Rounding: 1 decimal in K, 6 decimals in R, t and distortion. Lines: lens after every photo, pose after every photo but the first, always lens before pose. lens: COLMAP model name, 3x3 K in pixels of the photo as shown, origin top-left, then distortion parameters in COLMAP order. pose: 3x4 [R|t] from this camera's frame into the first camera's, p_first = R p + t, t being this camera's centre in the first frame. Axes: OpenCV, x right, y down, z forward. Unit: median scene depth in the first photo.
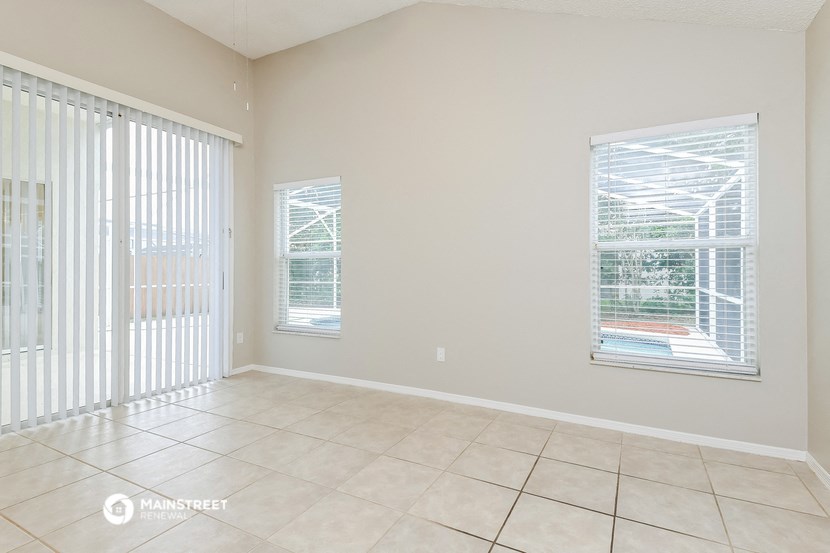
lens RADIAL K [[395.7, 0, 418.8], [0, 395.7, 268.4], [0, 0, 1]] dist [0.041771, -0.000188]
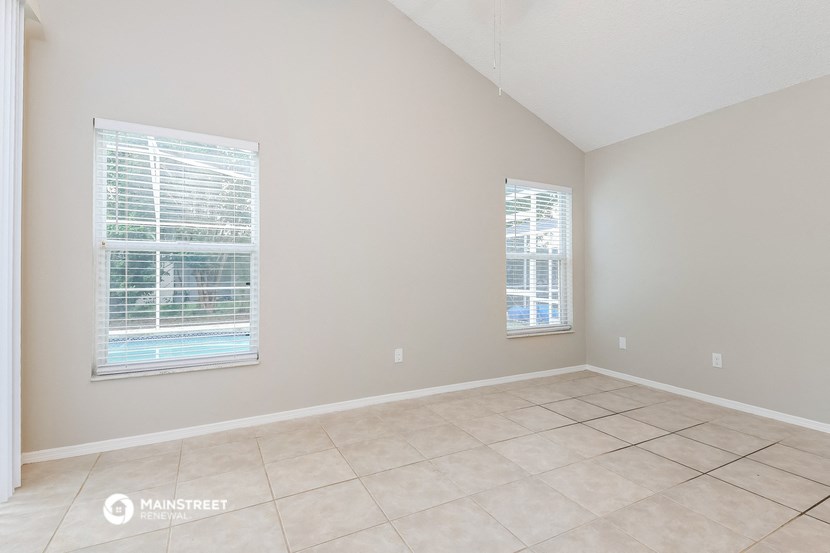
lens RADIAL K [[404.9, 0, 415.0], [0, 404.9, 276.5], [0, 0, 1]] dist [0.004831, 0.000014]
pose [[0.558325, -0.004687, 0.829609, -0.903051], [-0.007723, 0.999911, 0.010846, 0.006426], [-0.829586, -0.012462, 0.558239, 0.466168]]
